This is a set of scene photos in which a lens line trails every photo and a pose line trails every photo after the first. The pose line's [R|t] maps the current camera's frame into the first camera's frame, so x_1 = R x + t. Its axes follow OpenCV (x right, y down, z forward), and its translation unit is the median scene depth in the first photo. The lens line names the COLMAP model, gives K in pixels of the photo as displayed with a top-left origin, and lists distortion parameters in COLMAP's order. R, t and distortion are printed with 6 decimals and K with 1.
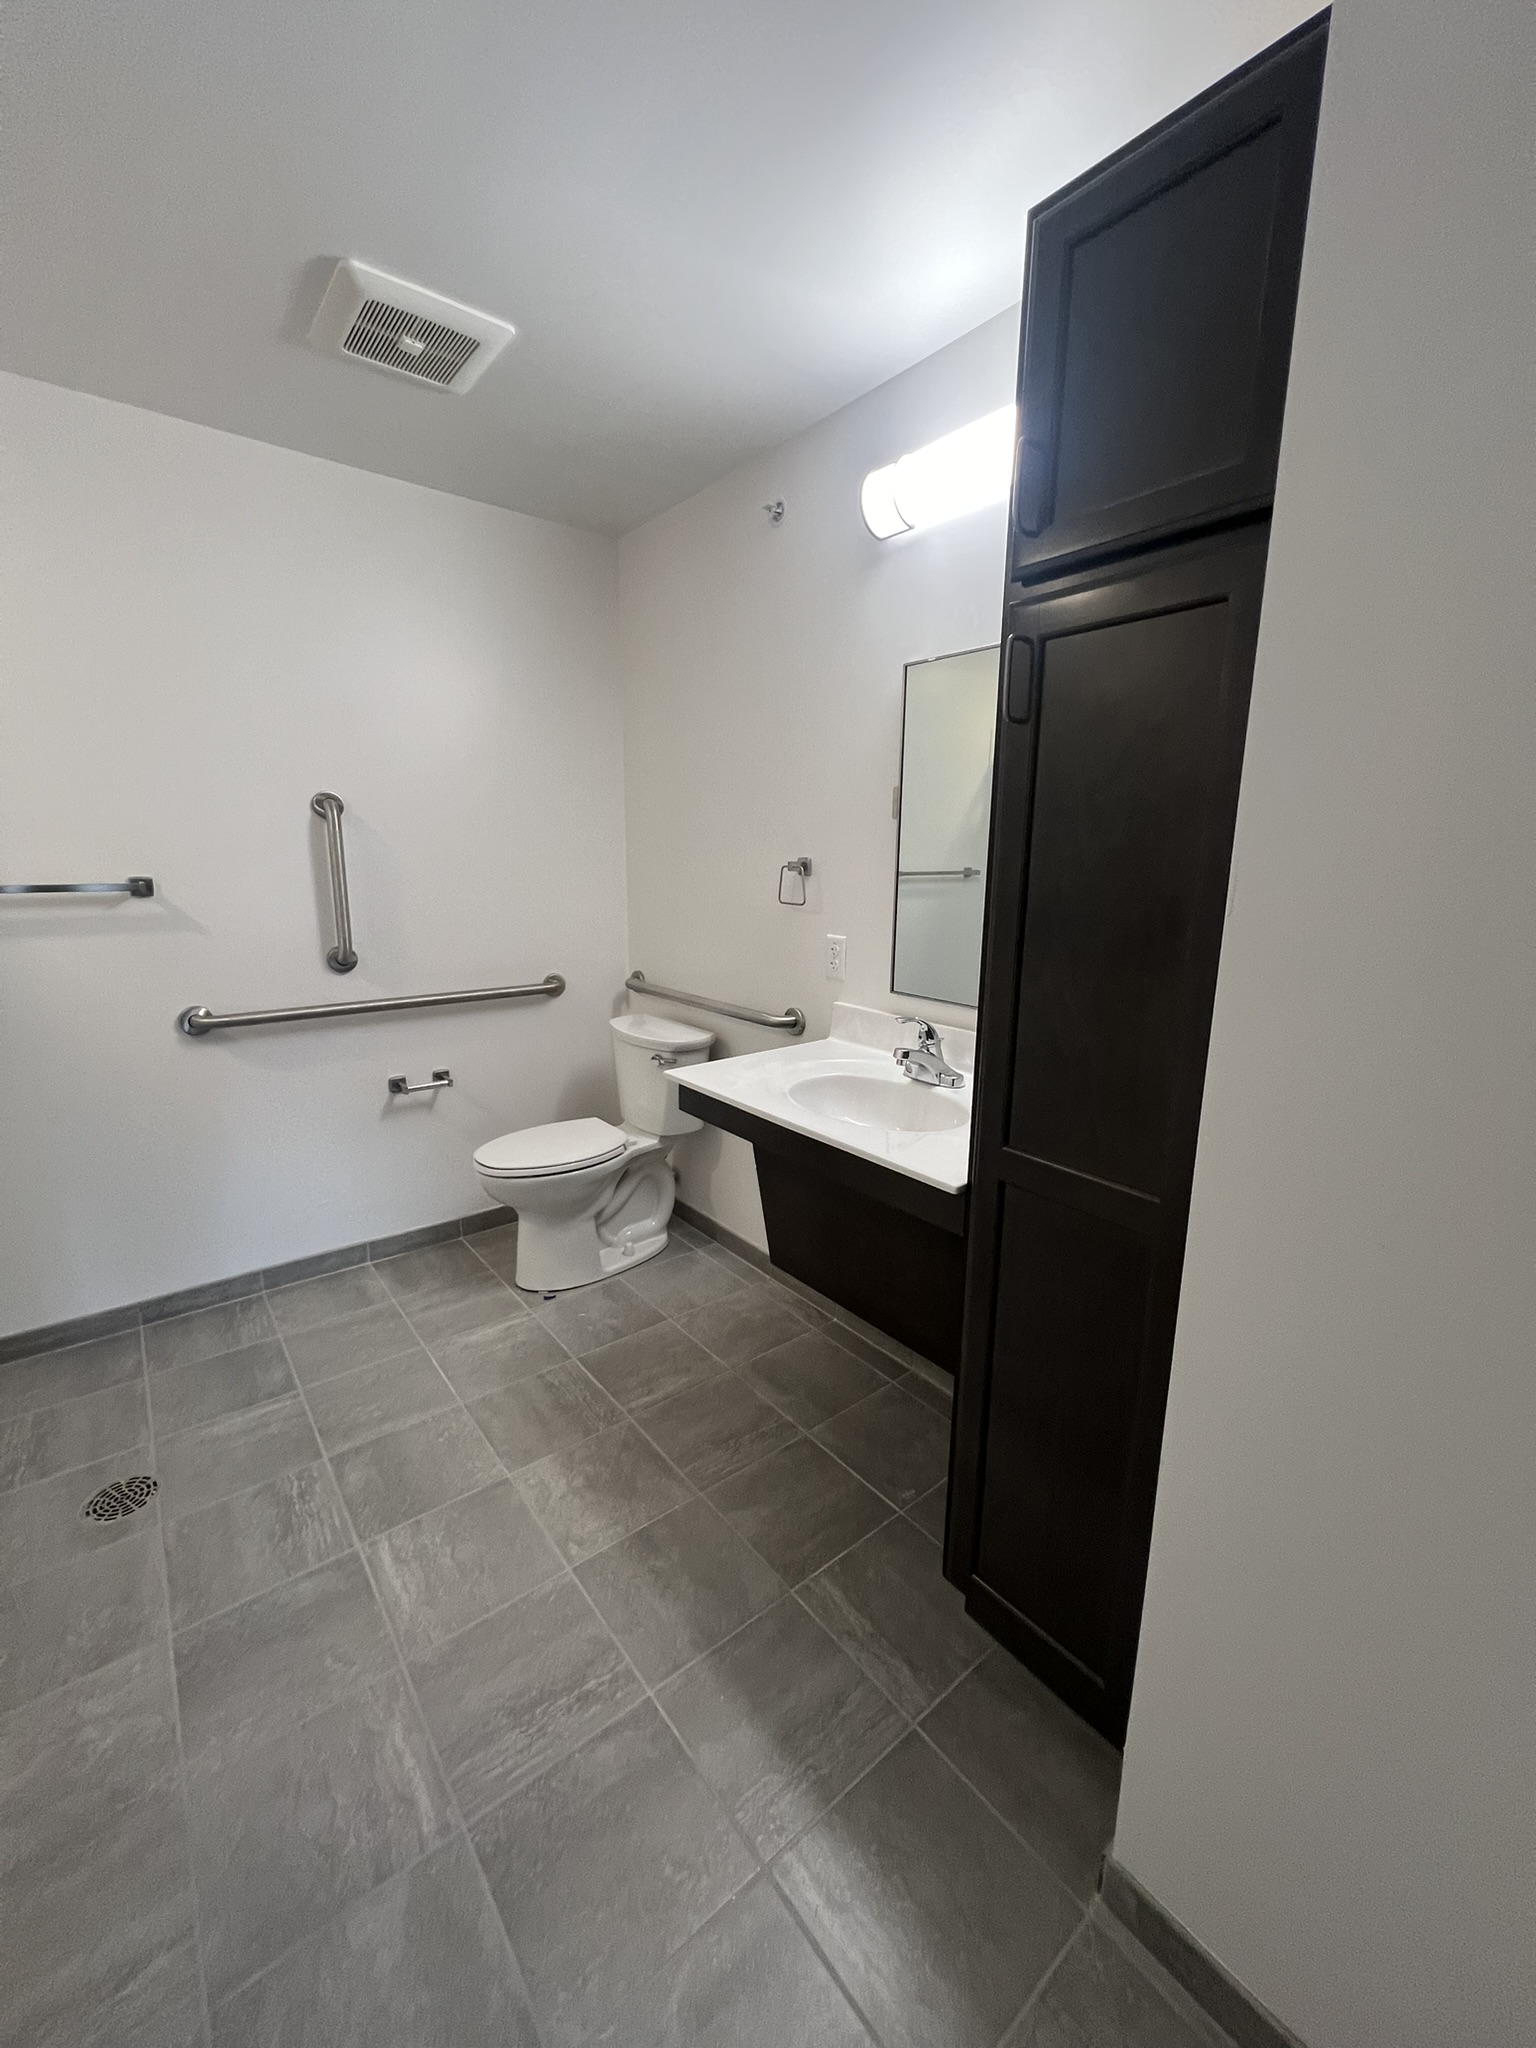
lens RADIAL K [[821.5, 0, 770.9], [0, 821.5, 1001.5], [0, 0, 1]] dist [0.004254, -0.001125]
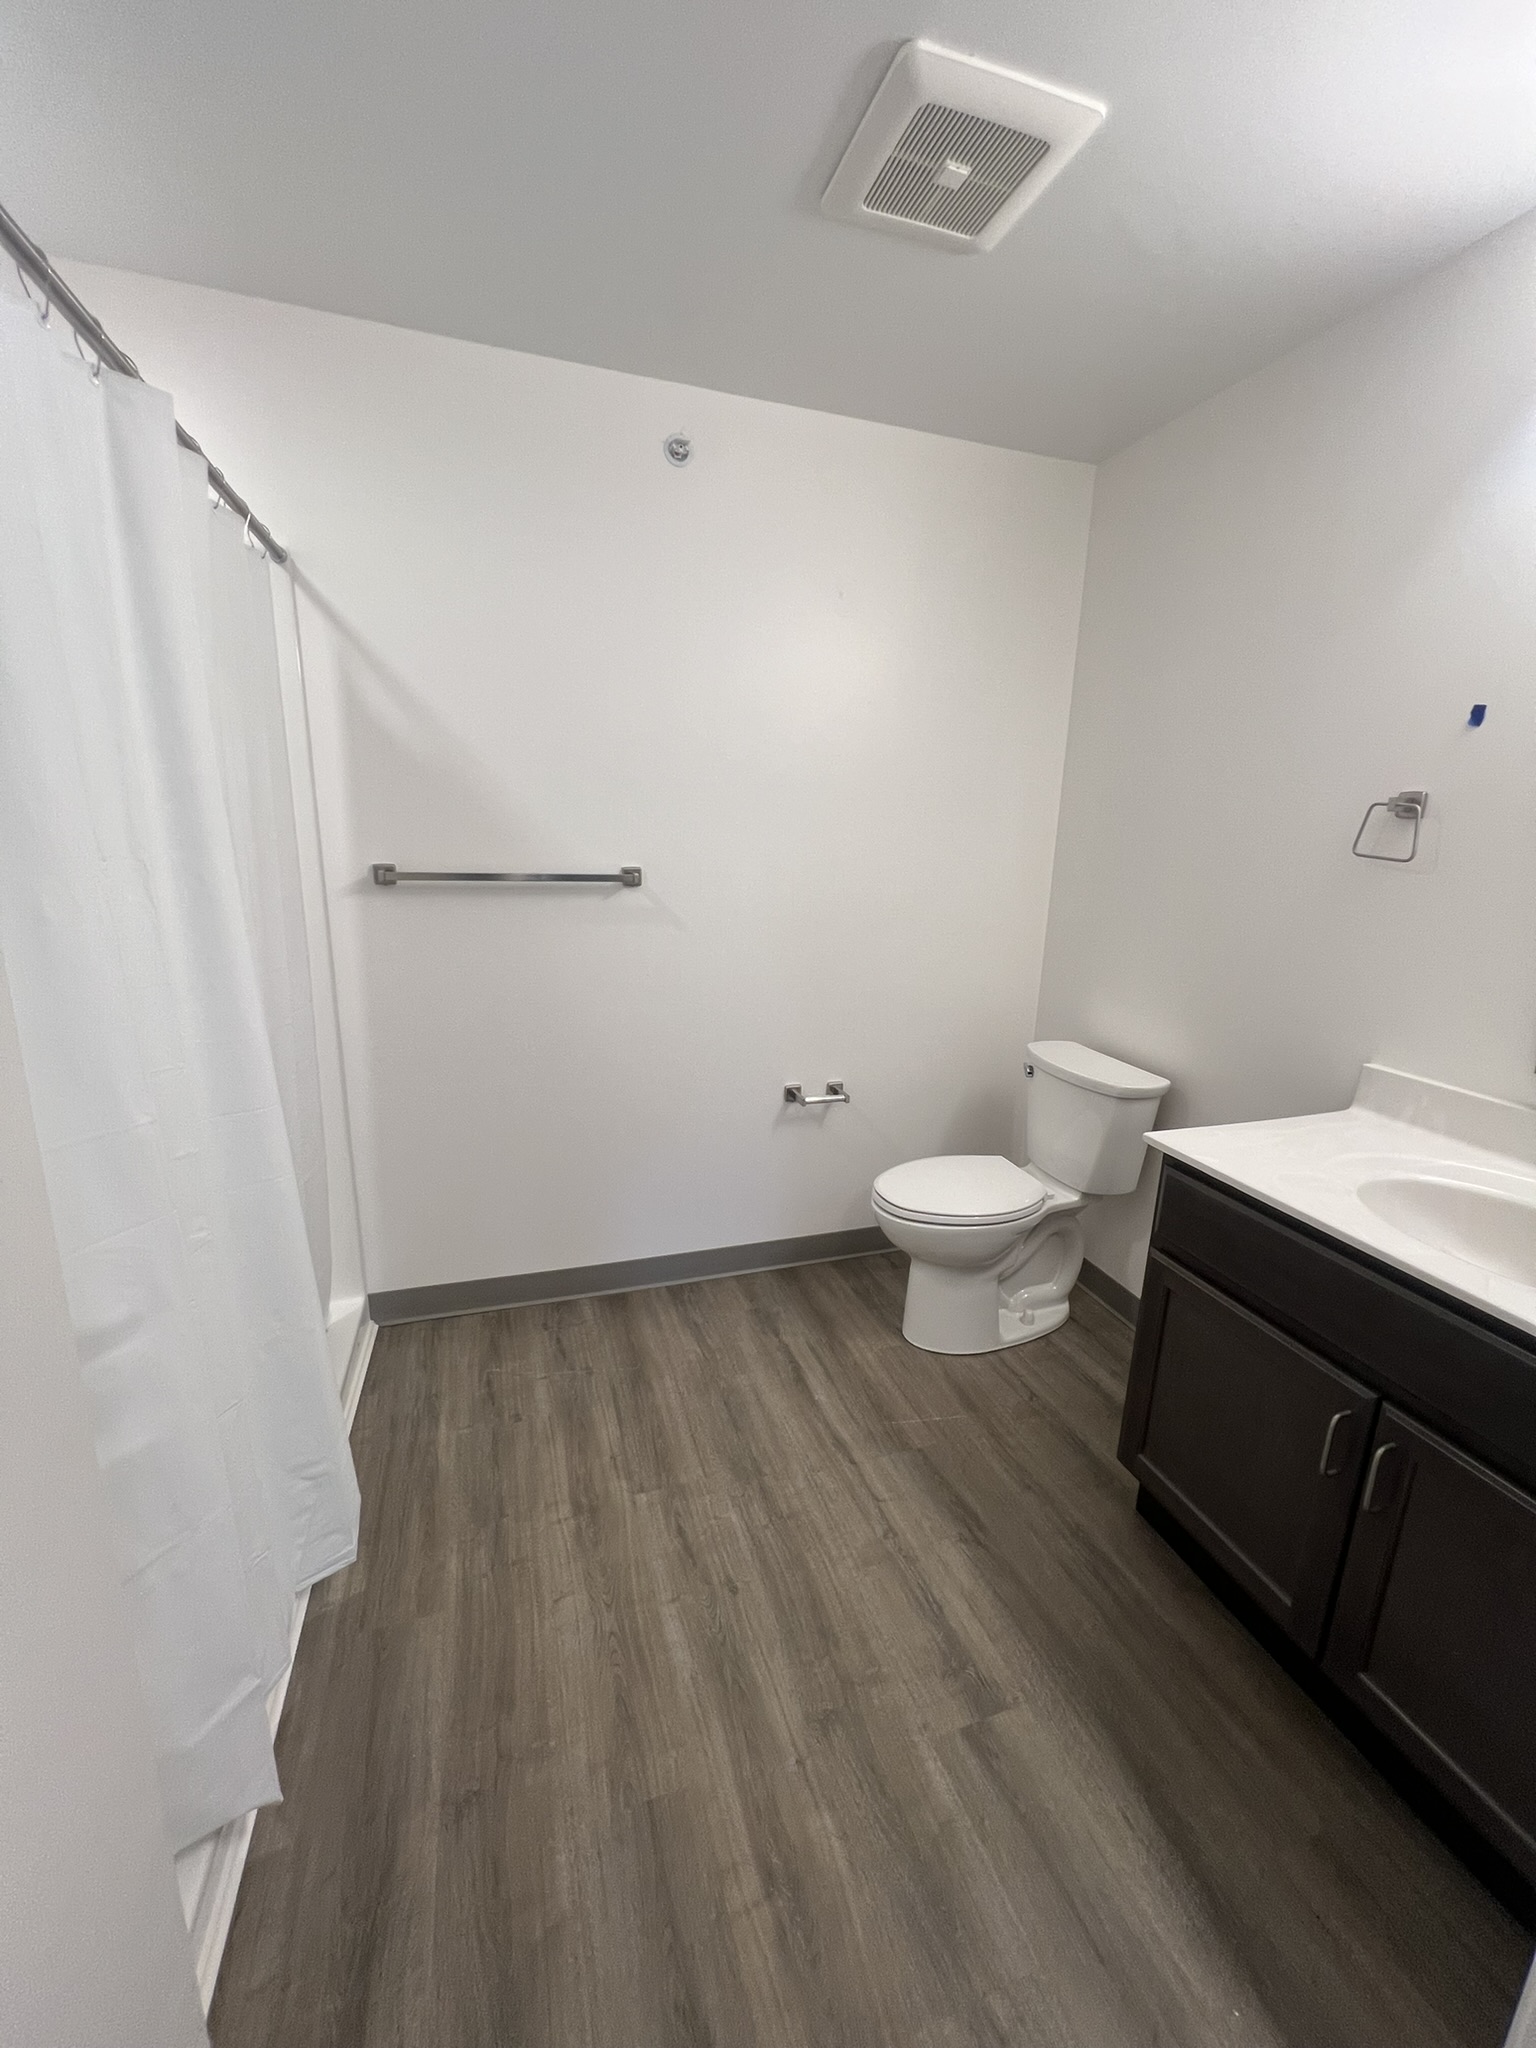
lens RADIAL K [[821.5, 0, 774.0], [0, 821.5, 1035.2], [0, 0, 1]] dist [0.004254, -0.001125]
pose [[0.933600, 0.096944, -0.344955, -0.160253], [-0.080318, 0.994826, 0.062205, -0.020804], [0.349200, -0.030369, 0.936556, 0.126530]]
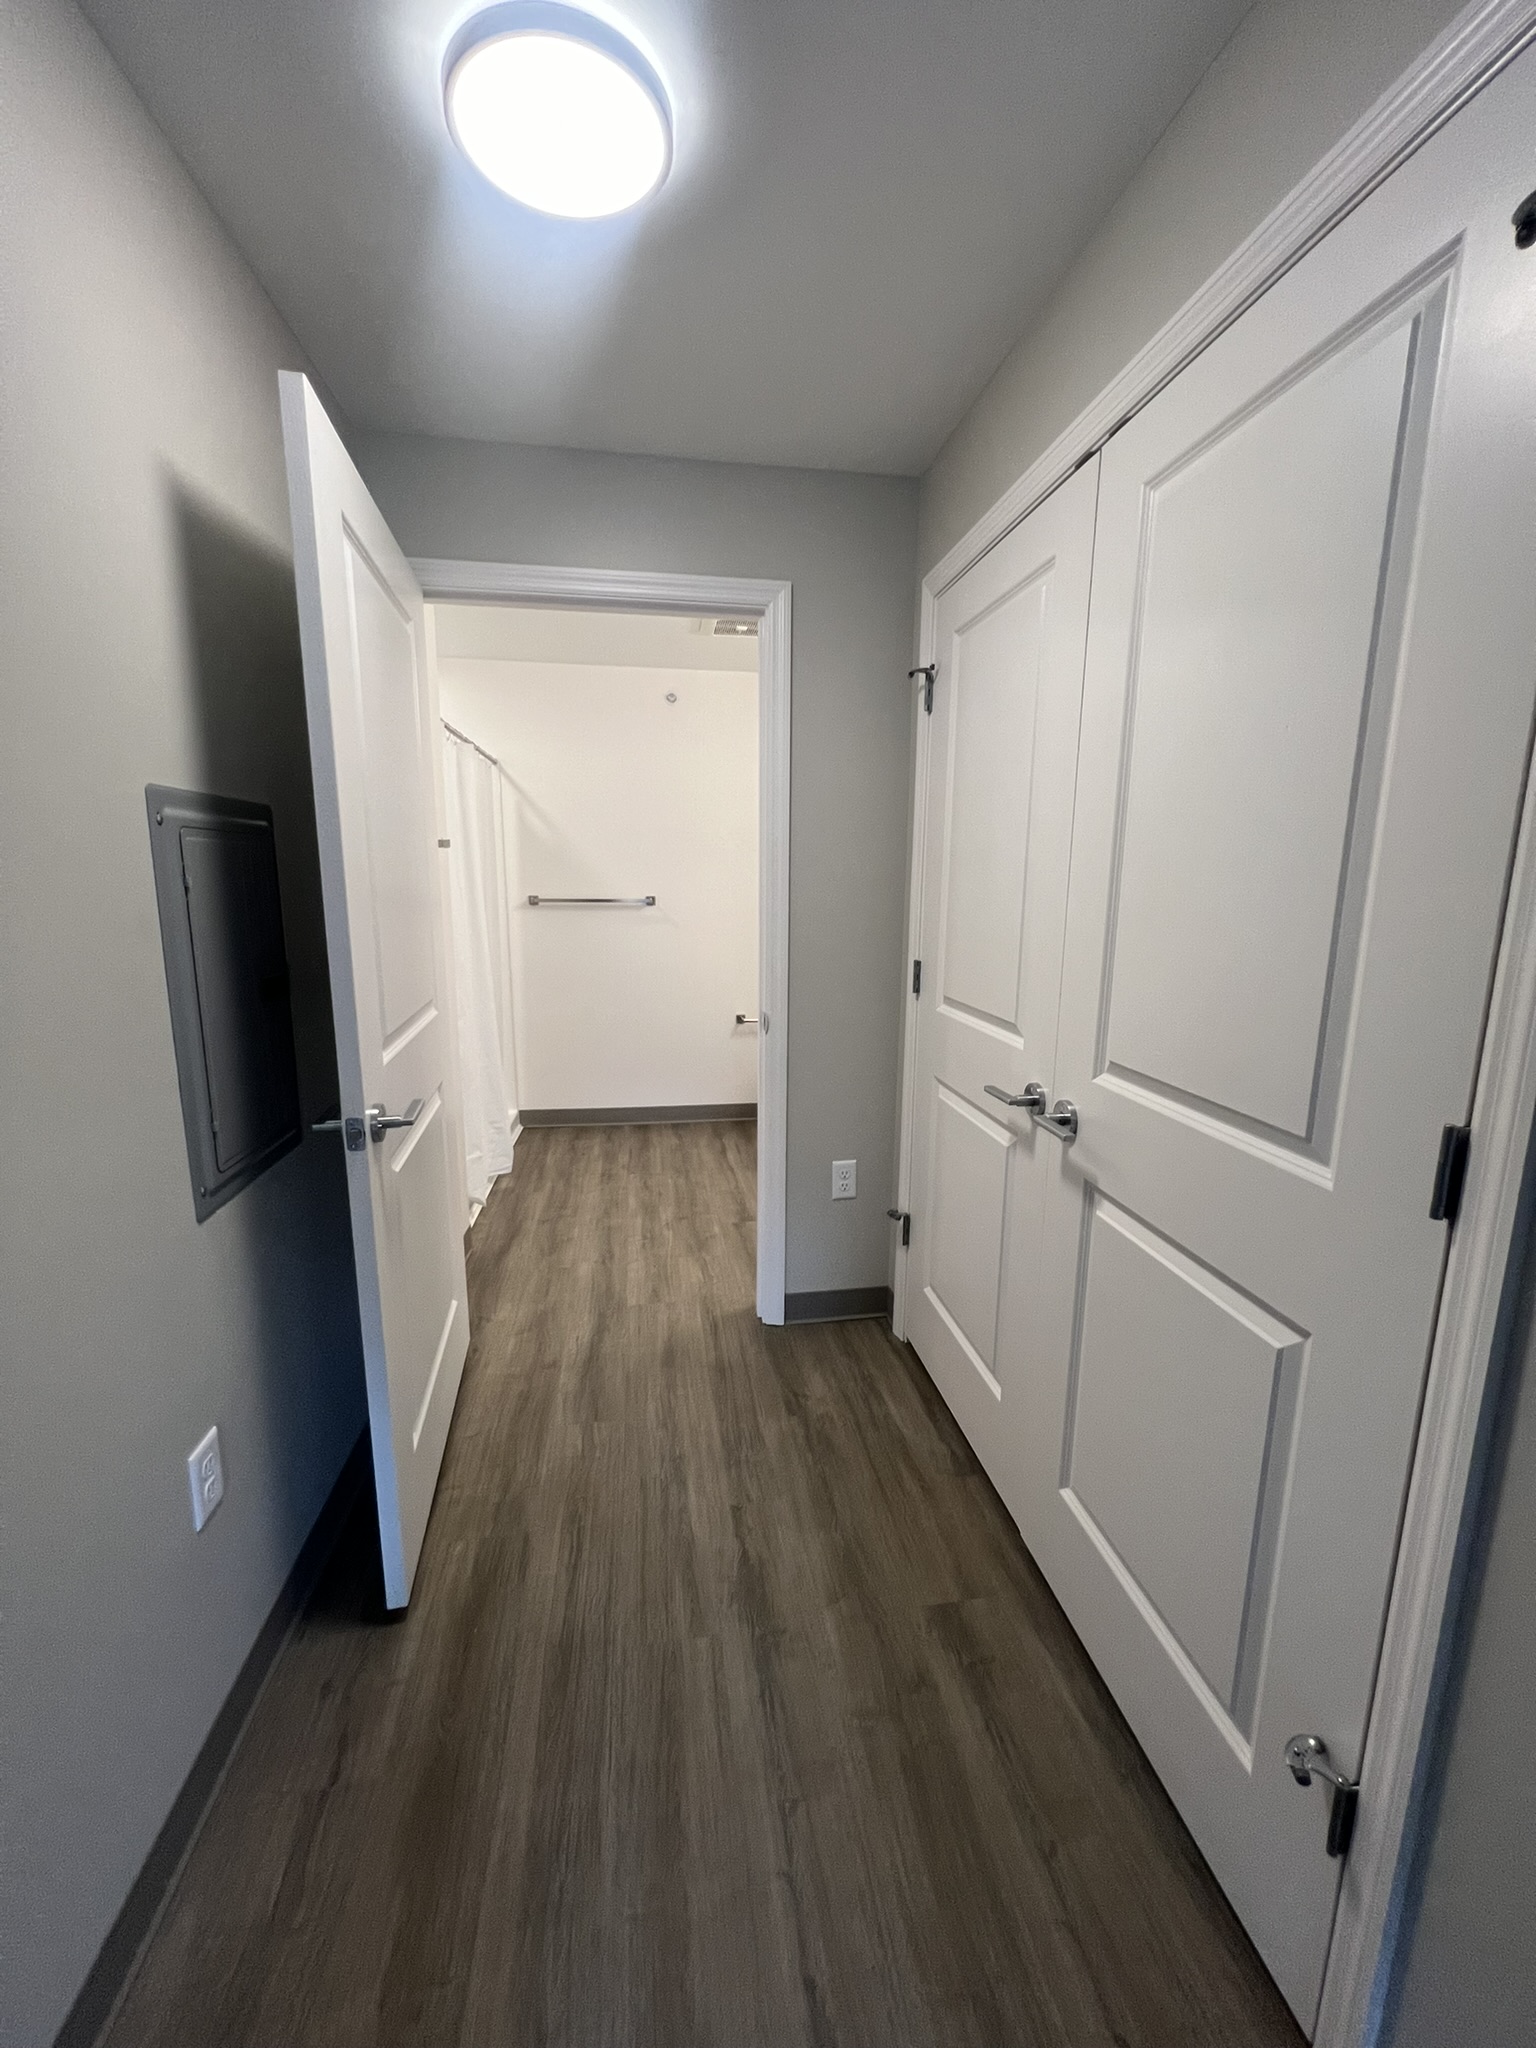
lens RADIAL K [[821.5, 0, 763.6], [0, 821.5, 1033.7], [0, 0, 1]] dist [0.004254, -0.001125]
pose [[0.856607, 0.080539, -0.509645, 0.447289], [-0.086172, 0.996201, 0.012594, 0.106758], [0.508723, 0.033129, 0.860293, -0.423407]]
